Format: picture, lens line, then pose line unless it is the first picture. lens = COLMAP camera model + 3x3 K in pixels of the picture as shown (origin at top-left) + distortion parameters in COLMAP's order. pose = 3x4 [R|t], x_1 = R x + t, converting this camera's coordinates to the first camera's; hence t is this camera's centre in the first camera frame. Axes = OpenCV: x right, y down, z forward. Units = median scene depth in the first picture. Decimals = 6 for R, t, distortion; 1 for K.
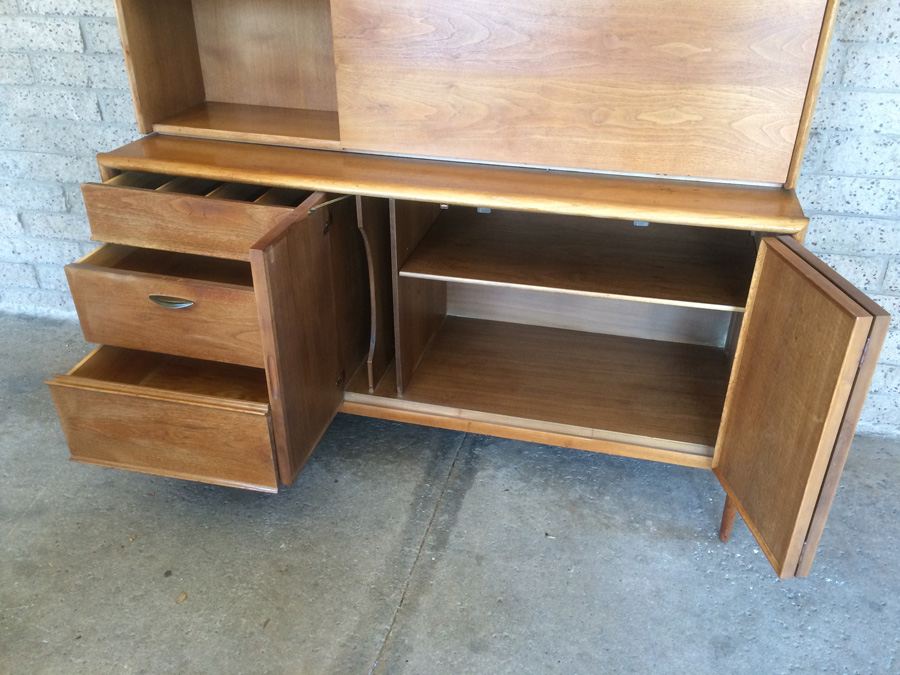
lens RADIAL K [[765.5, 0, 450.2], [0, 765.5, 335.3], [0, 0, 1]] dist [0.082513, -0.111672]
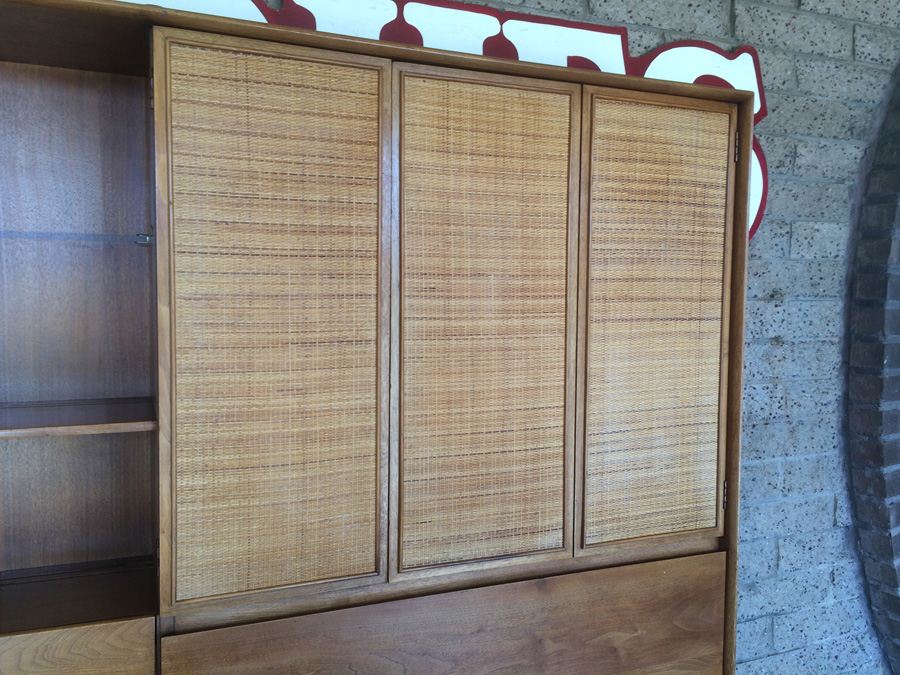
lens RADIAL K [[765.5, 0, 448.4], [0, 765.5, 339.5], [0, 0, 1]] dist [0.082513, -0.111672]
pose [[0.791626, -0.033015, 0.610113, -0.315663], [0.297315, 0.893164, -0.337436, -0.359835], [-0.533790, 0.448519, 0.716868, 0.262740]]
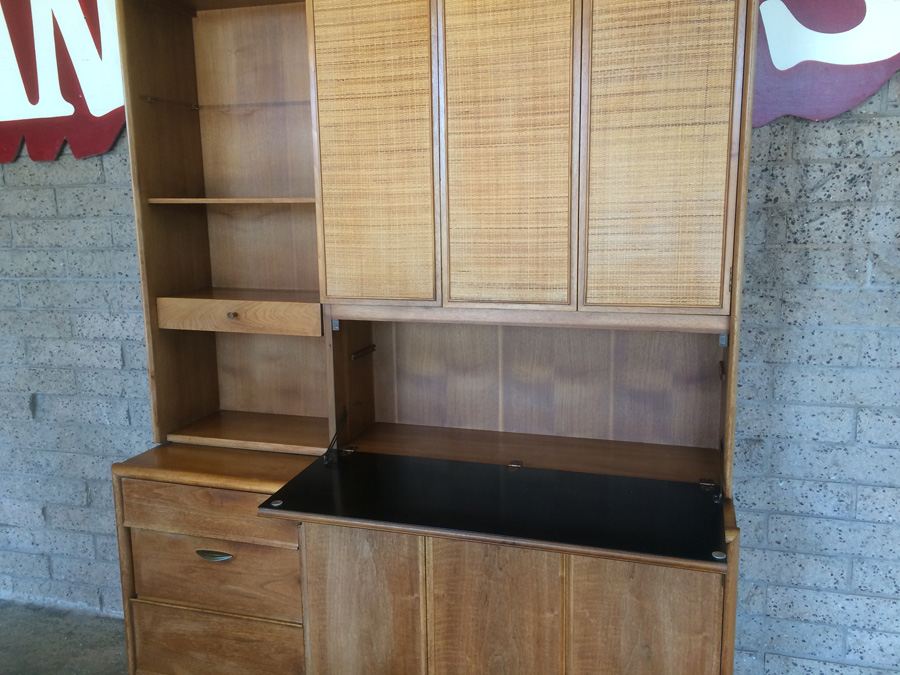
lens RADIAL K [[765.5, 0, 452.0], [0, 765.5, 337.8], [0, 0, 1]] dist [0.082513, -0.111672]
pose [[0.998968, -0.010947, -0.044085, 0.090140], [-0.004251, 0.943734, -0.330679, -0.034533], [0.045224, 0.330525, 0.942713, -0.102603]]
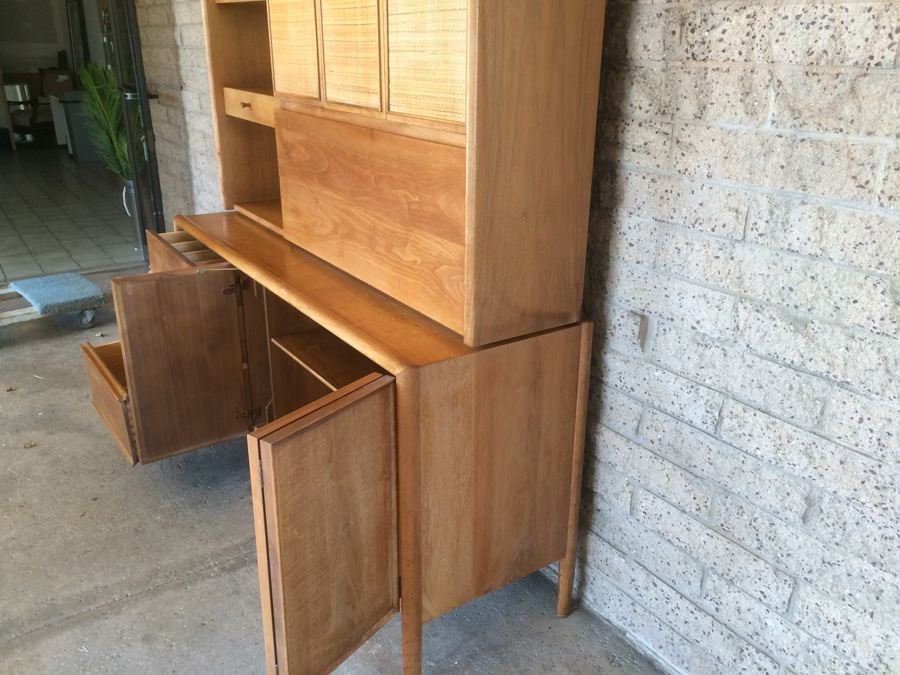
lens RADIAL K [[765.5, 0, 451.2], [0, 765.5, 335.9], [0, 0, 1]] dist [0.082513, -0.111672]
pose [[0.747095, 0.244522, -0.618109, 0.894514], [-0.336228, 0.941164, -0.034070, -0.138354], [0.573411, 0.233279, 0.785354, 0.187008]]
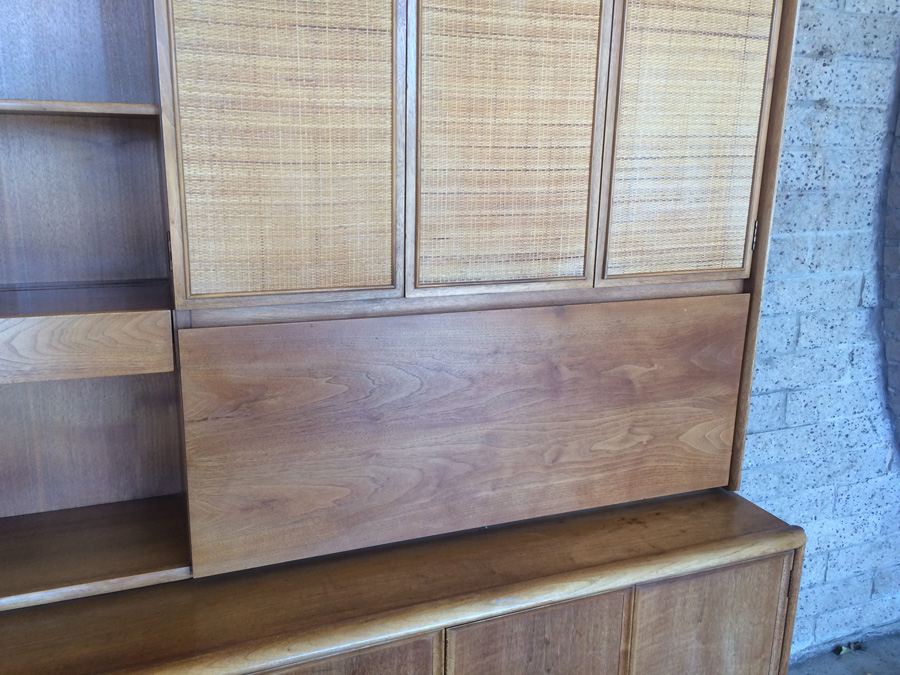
lens RADIAL K [[765.5, 0, 448.8], [0, 765.5, 337.9], [0, 0, 1]] dist [0.082513, -0.111672]
pose [[0.806738, -0.132567, 0.575848, -0.308688], [0.279002, 0.944499, -0.173435, -0.258767], [-0.520896, 0.300579, 0.798949, 0.328587]]
